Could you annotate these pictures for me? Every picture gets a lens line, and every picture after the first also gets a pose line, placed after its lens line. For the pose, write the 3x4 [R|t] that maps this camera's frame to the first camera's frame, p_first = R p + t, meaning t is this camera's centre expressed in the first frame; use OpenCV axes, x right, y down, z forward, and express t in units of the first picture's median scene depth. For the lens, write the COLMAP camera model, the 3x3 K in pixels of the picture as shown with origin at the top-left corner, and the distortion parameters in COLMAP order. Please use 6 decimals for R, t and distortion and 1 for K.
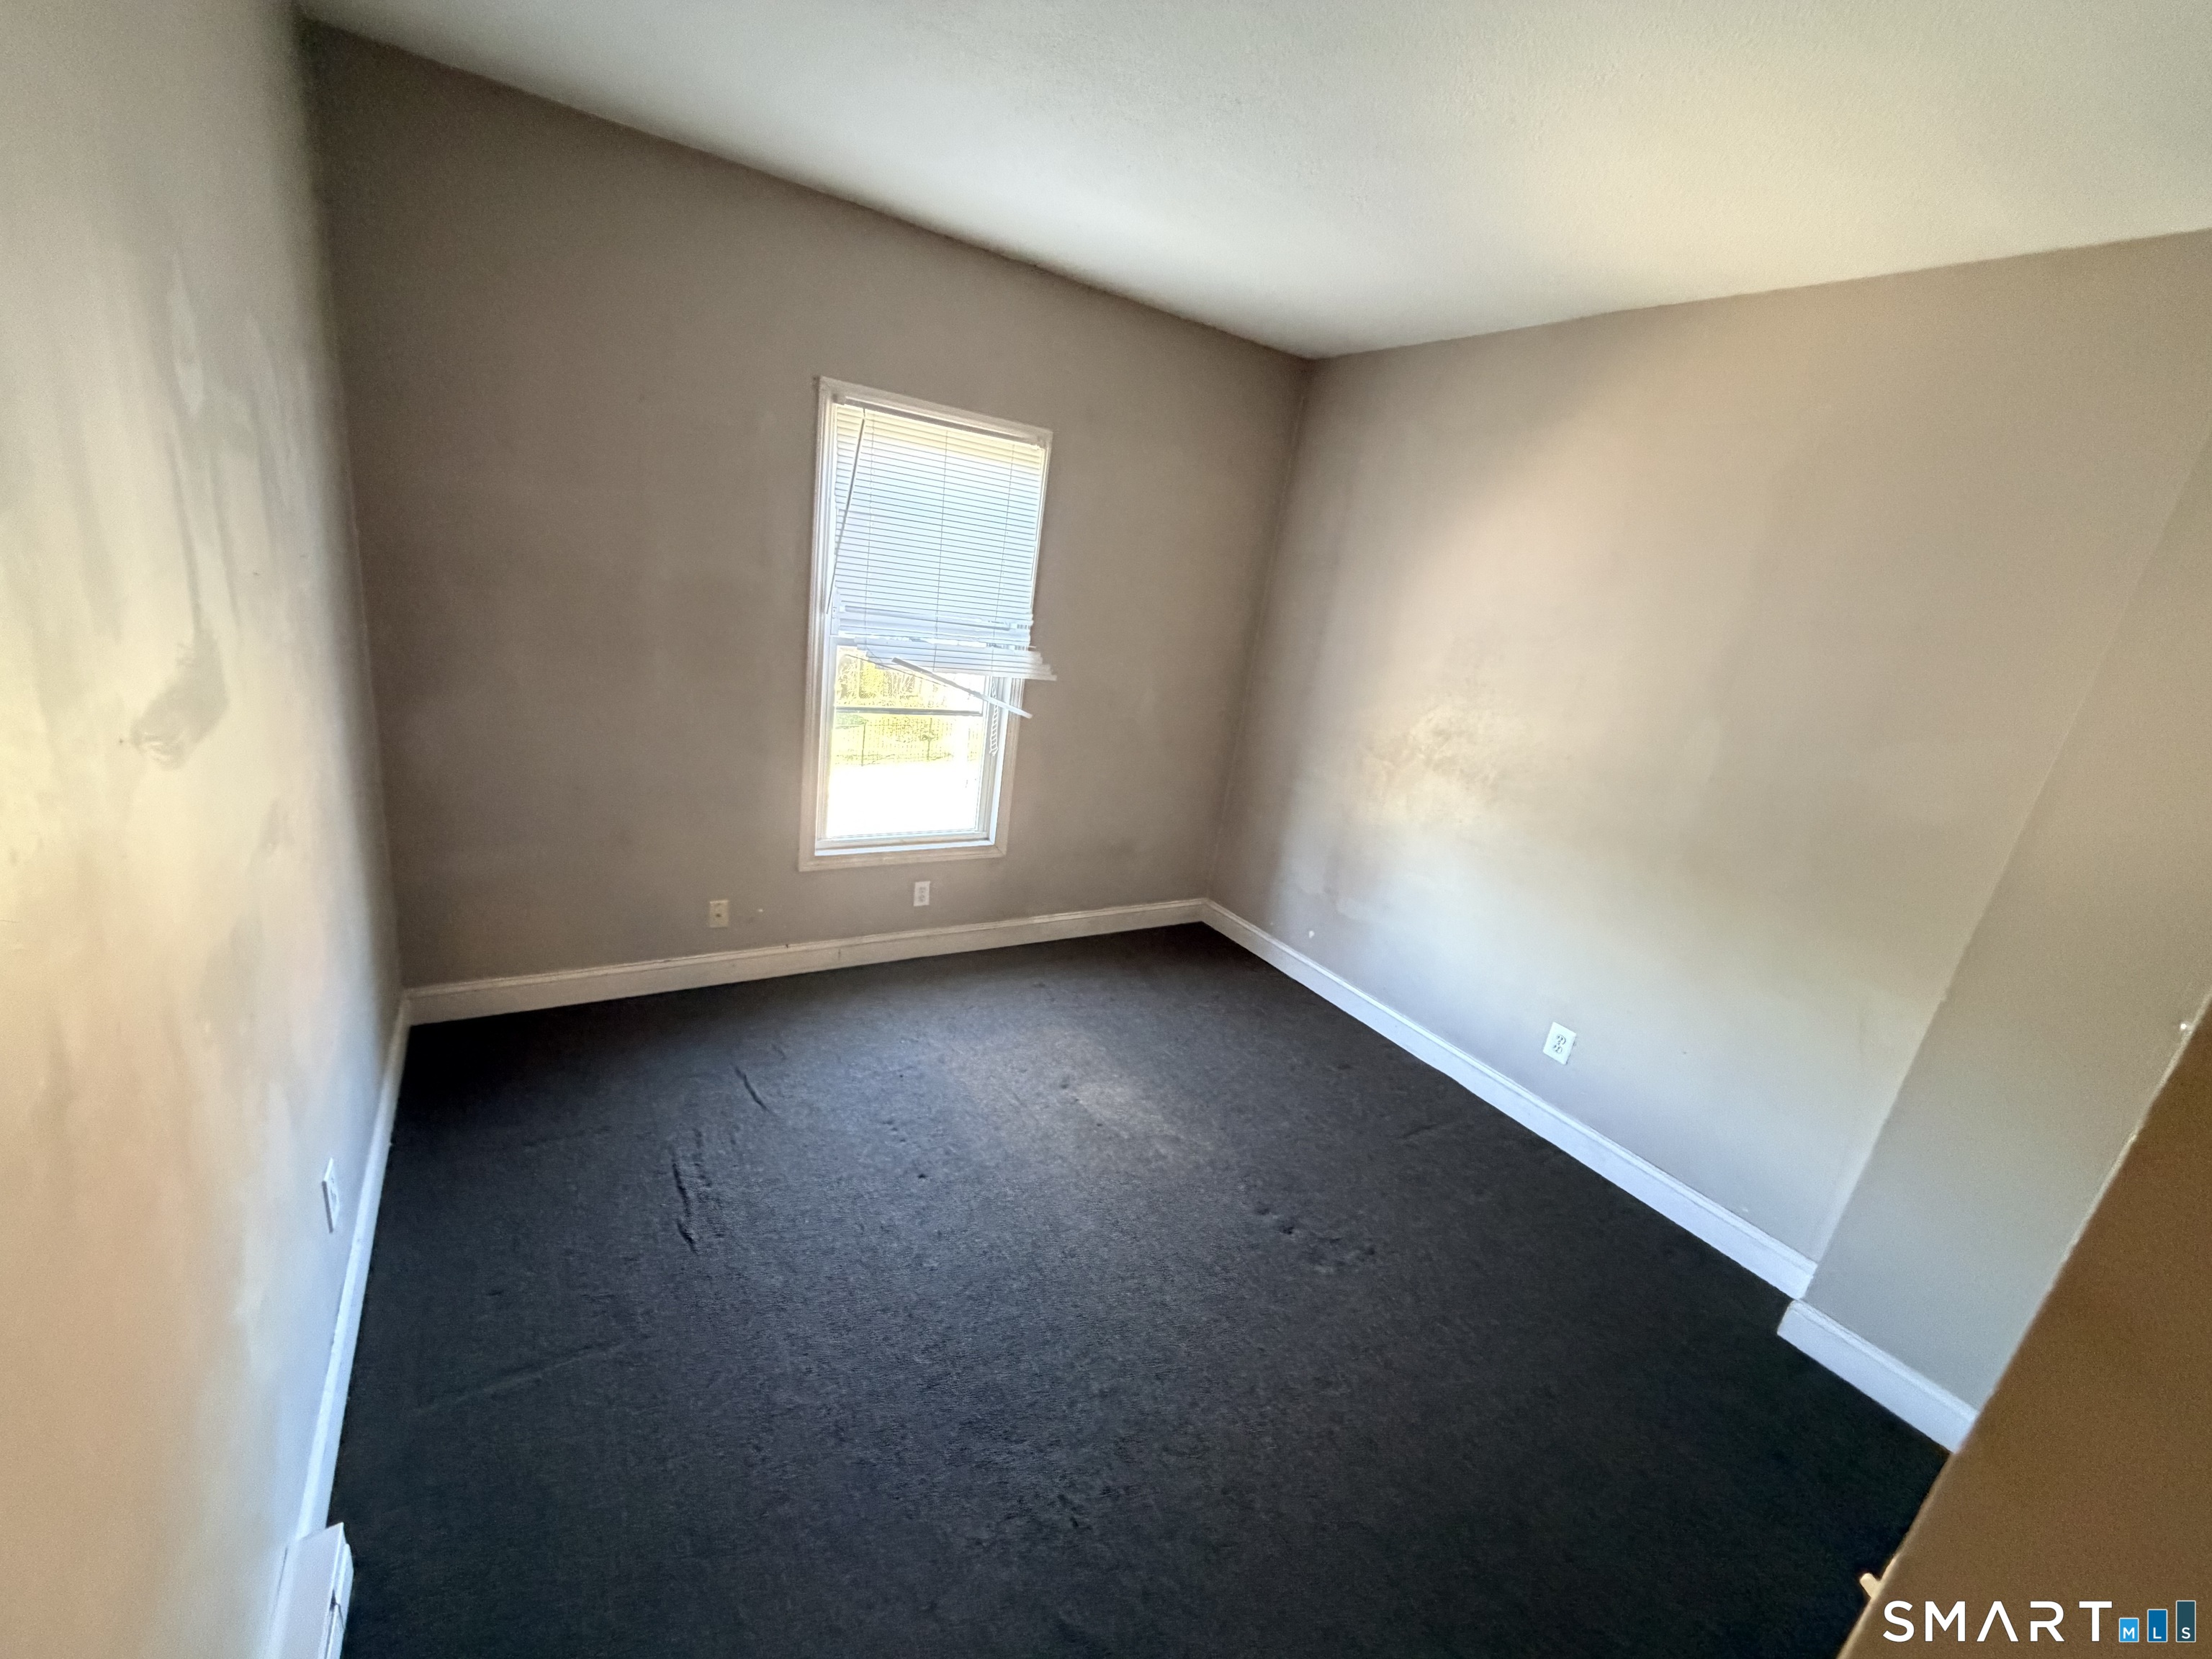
lens RADIAL K [[882.8, 0, 1098.2], [0, 882.8, 832.5], [0, 0, 1]] dist [-0.003265, -0.000361]
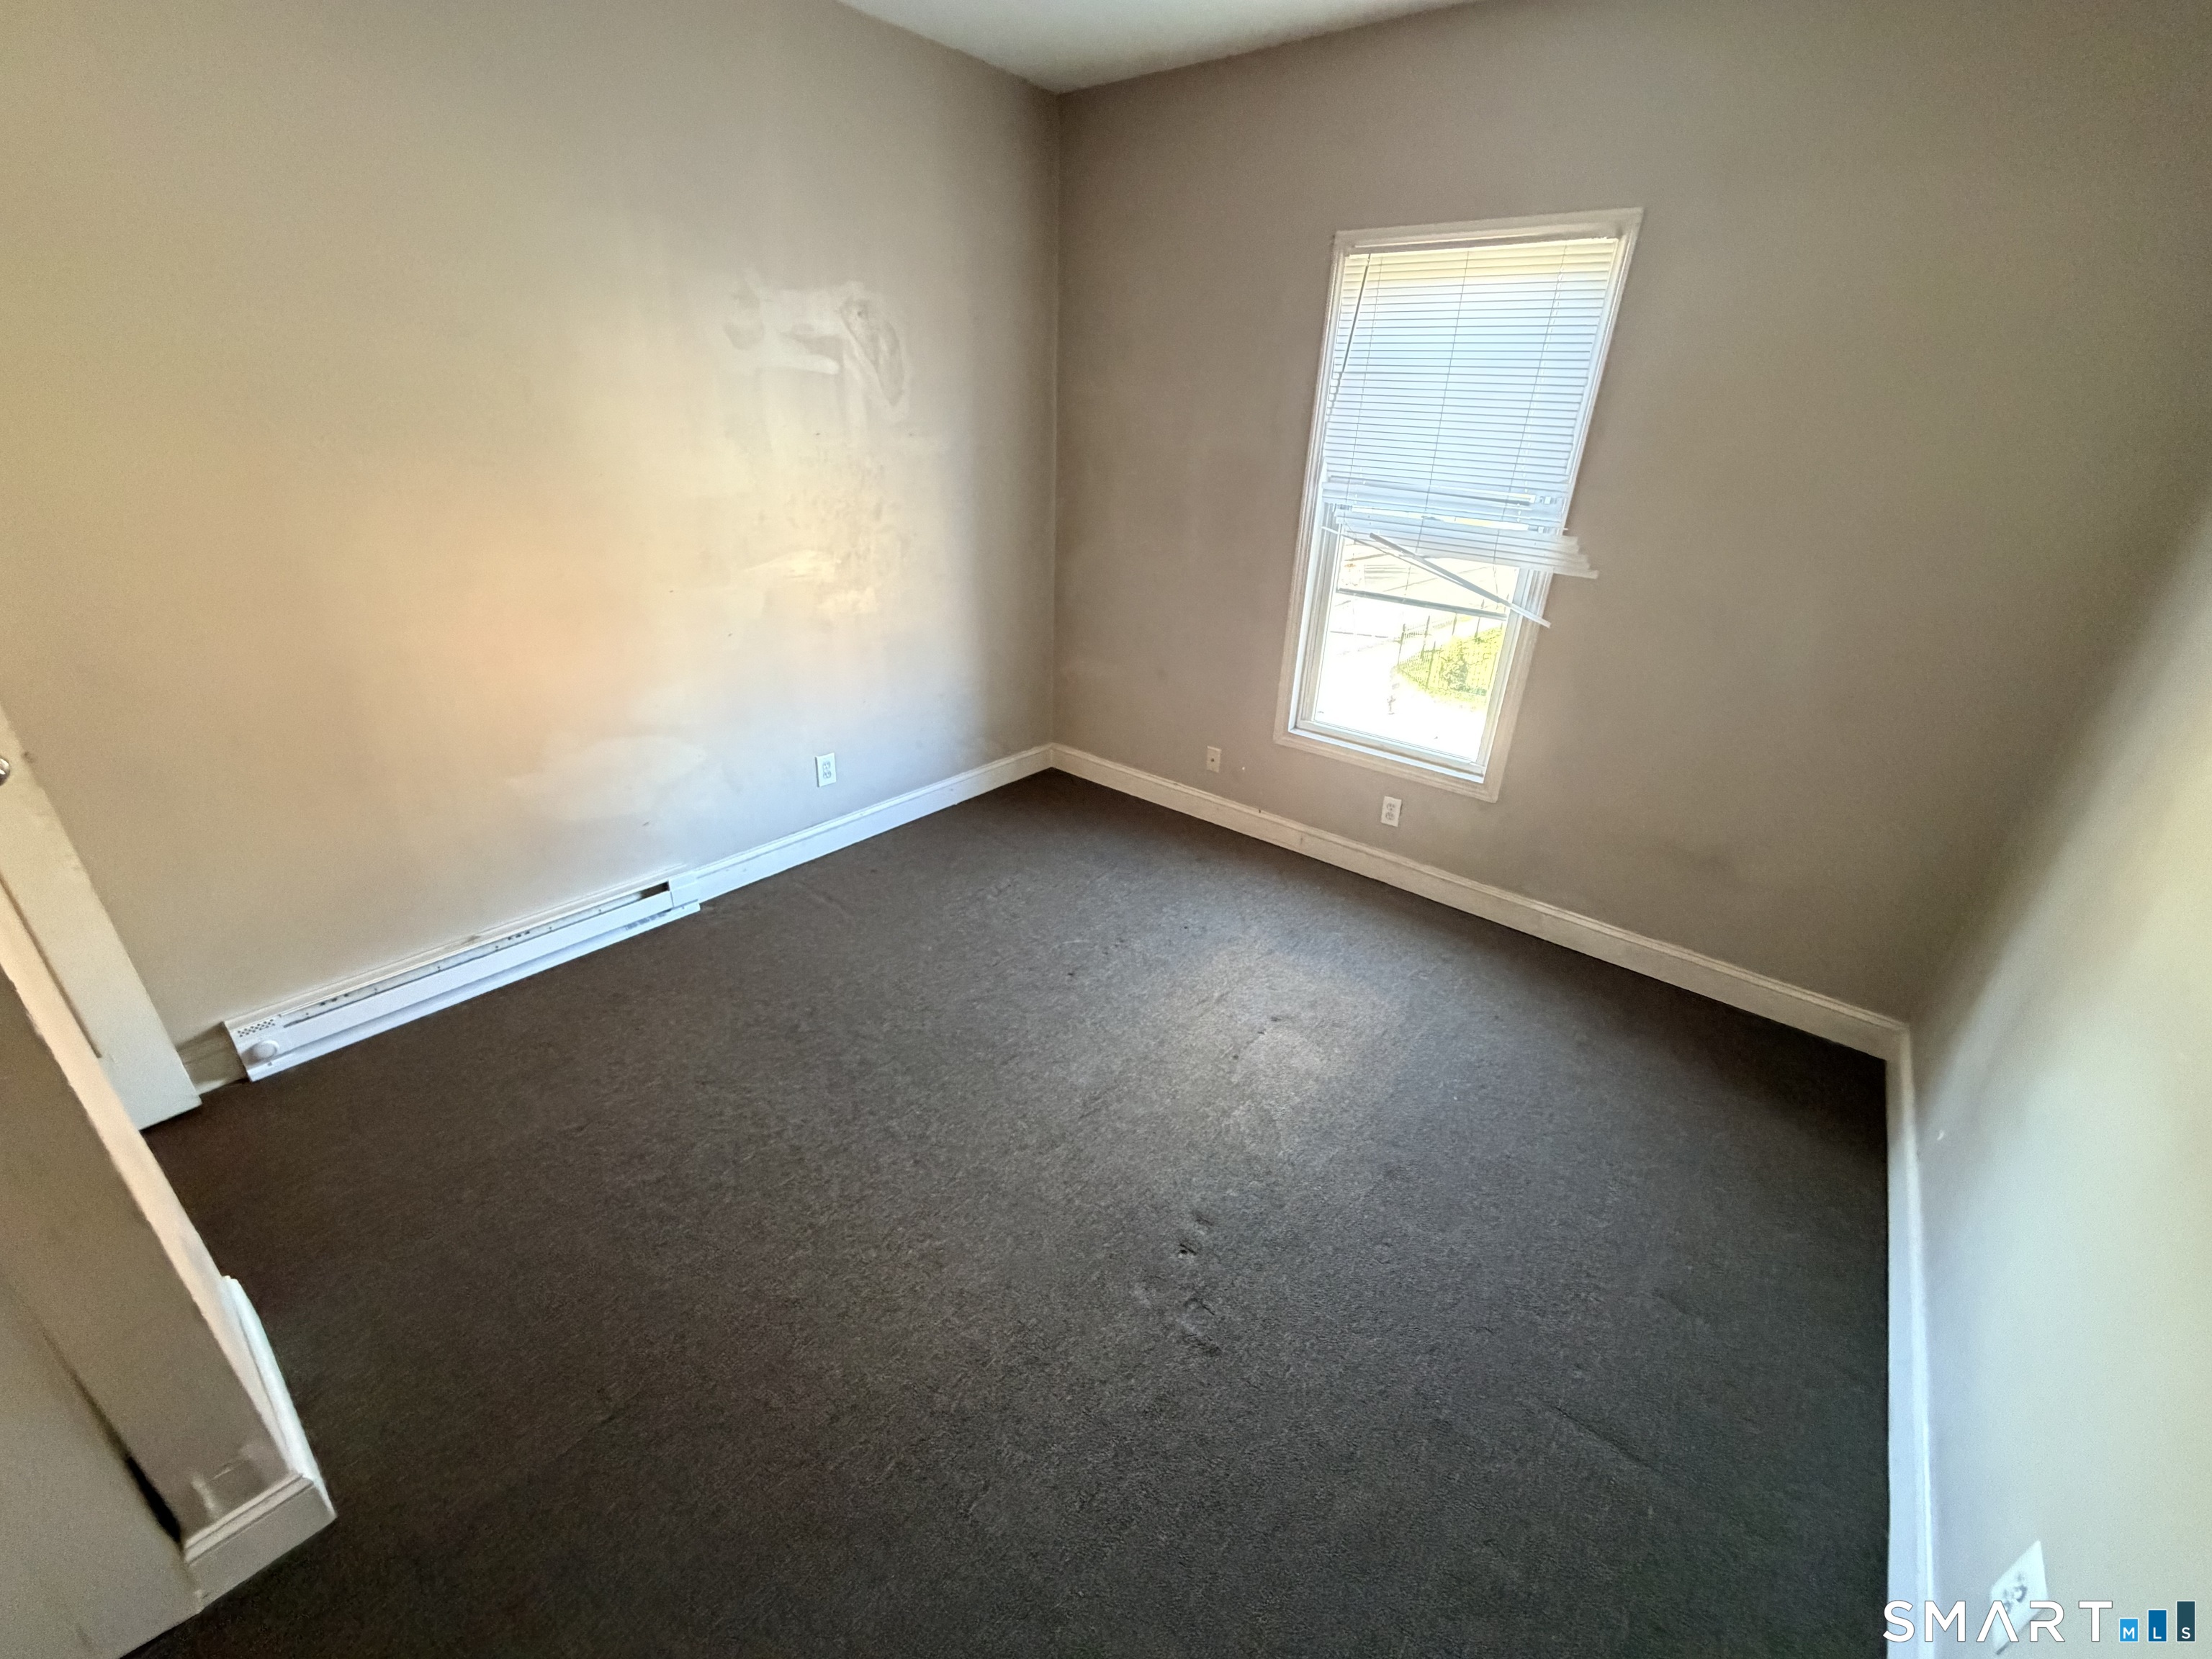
lens RADIAL K [[882.8, 0, 1098.9], [0, 882.8, 829.5], [0, 0, 1]] dist [-0.003265, -0.000361]
pose [[0.317876, 0.292866, -0.901767, 0.570923], [-0.276637, 0.938363, 0.207236, -0.018541], [0.906878, 0.183587, 0.379300, 0.426700]]
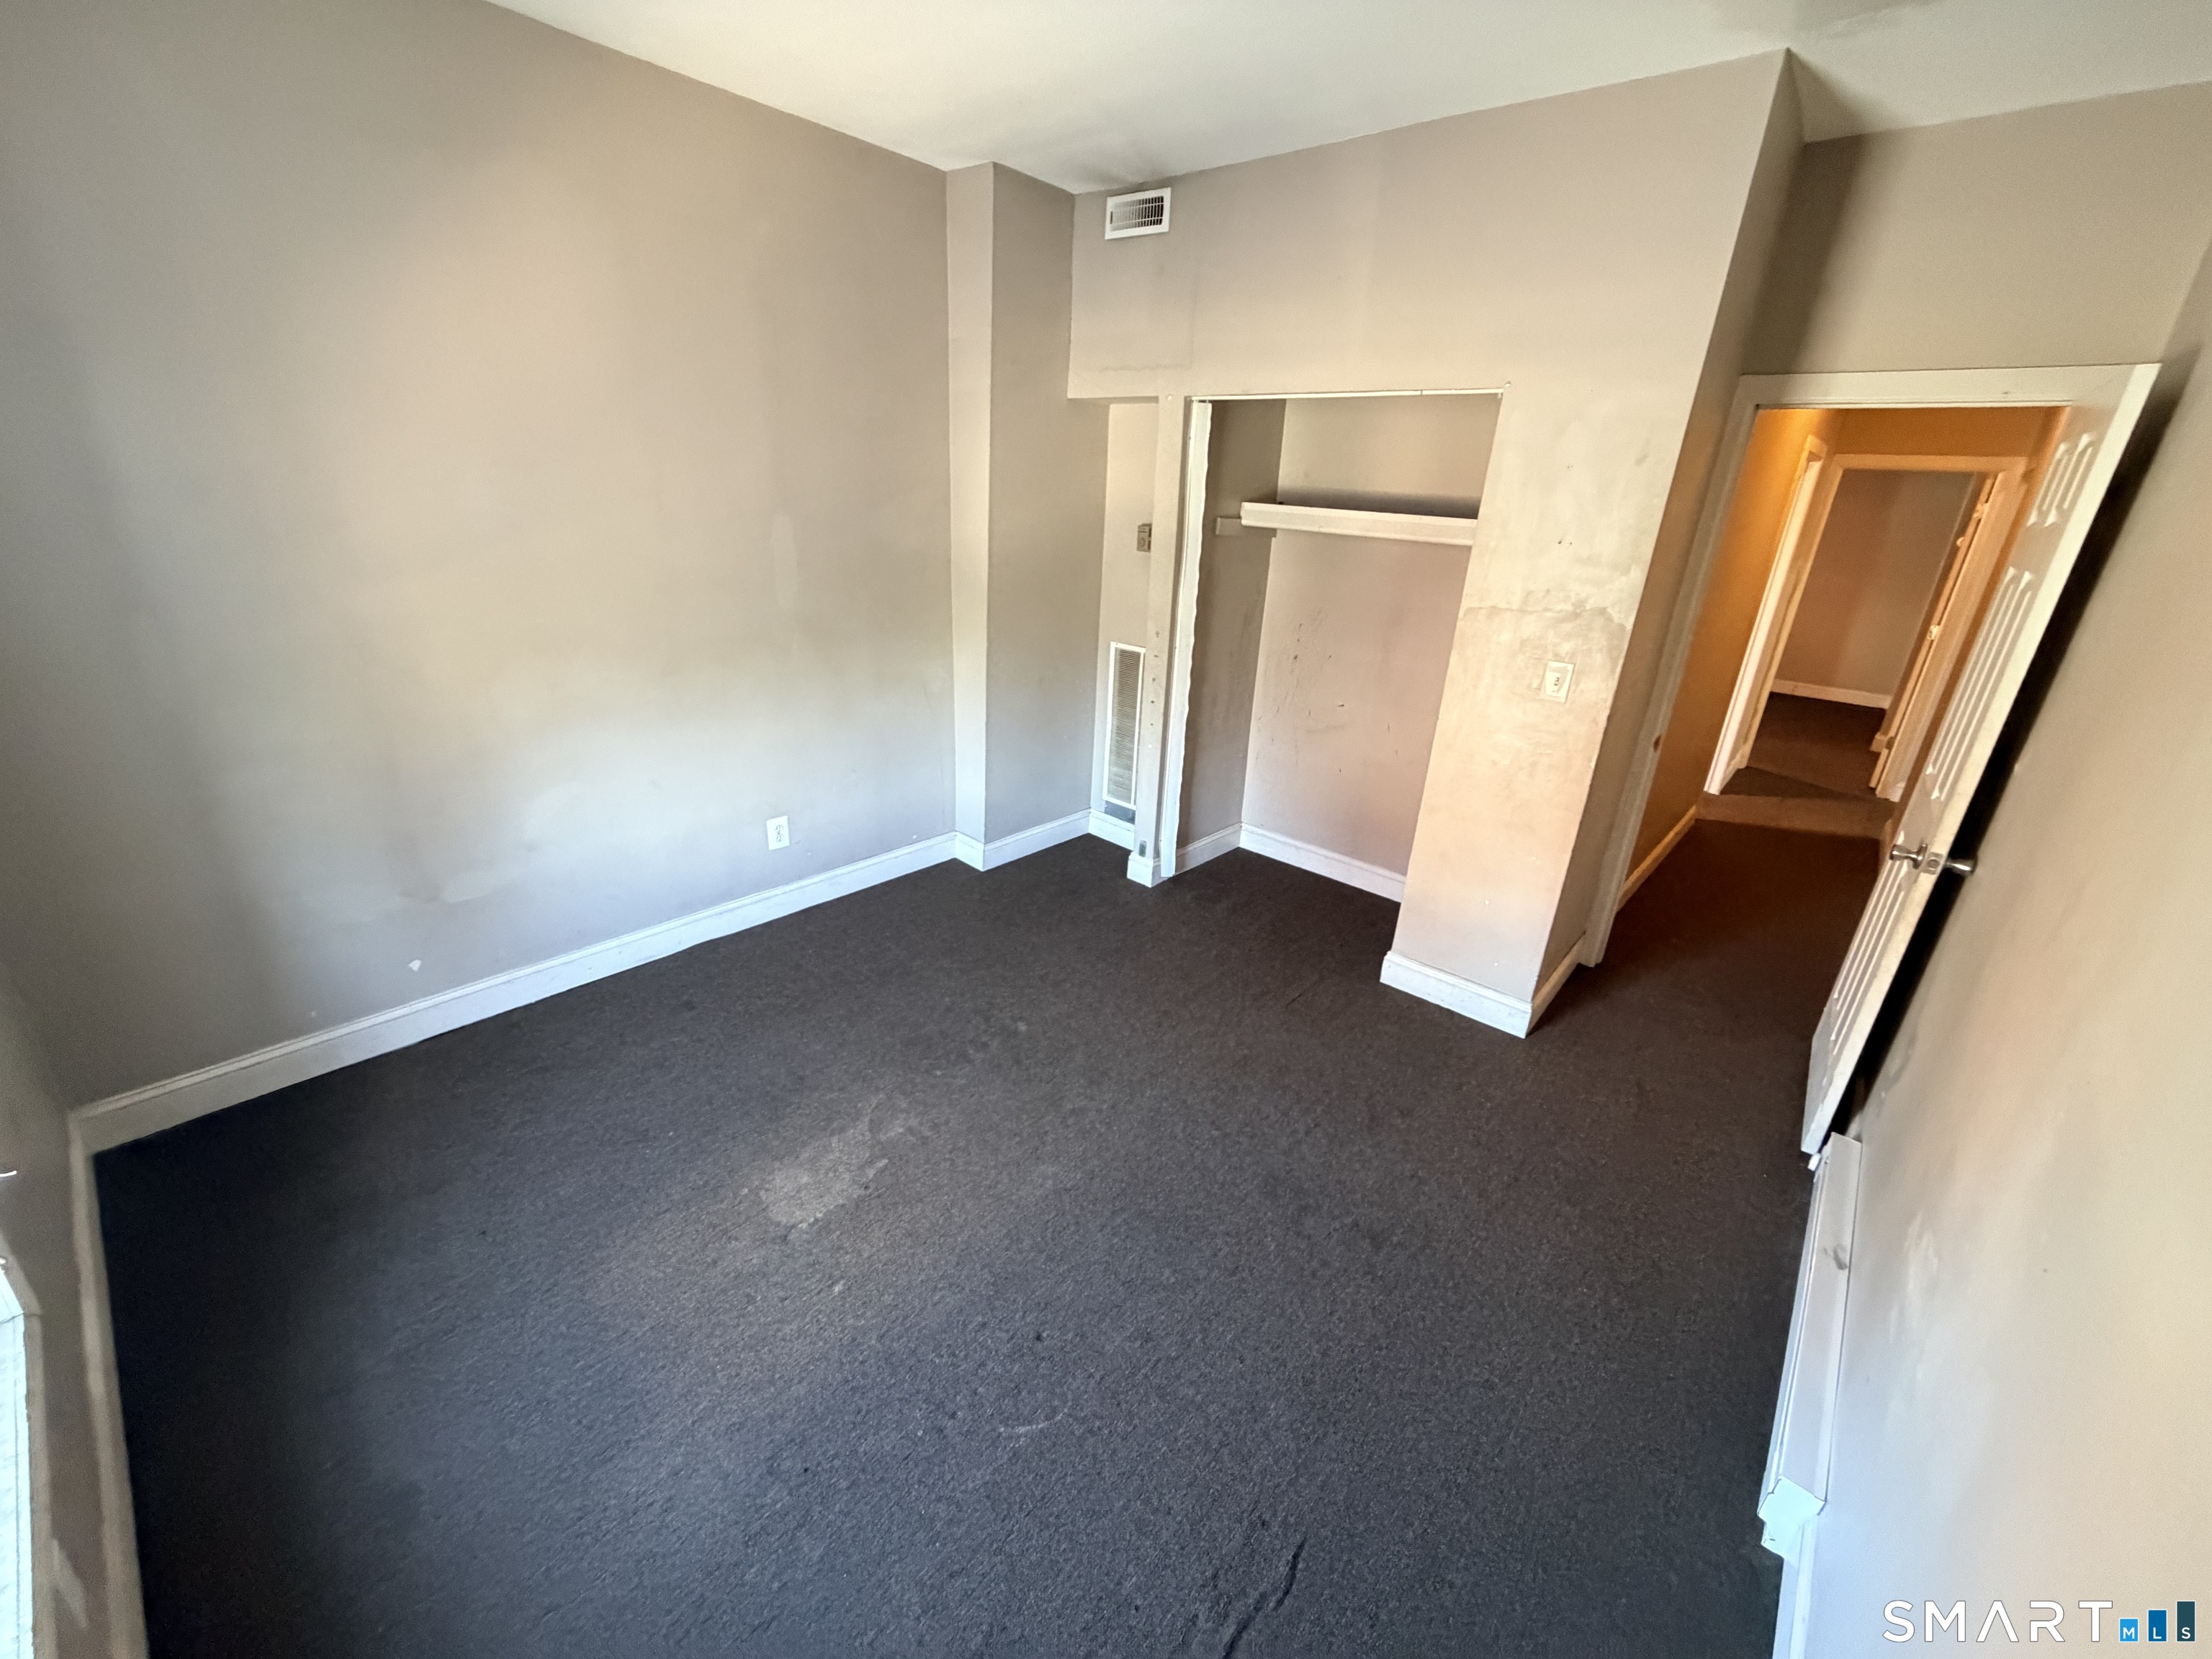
lens RADIAL K [[882.8, 0, 1105.9], [0, 882.8, 834.7], [0, 0, 1]] dist [-0.003265, -0.000361]
pose [[-0.275925, -0.491437, 0.826047, -0.459905], [0.196681, 0.812358, 0.548991, -0.260073], [-0.940841, 0.313948, -0.127494, 0.677195]]
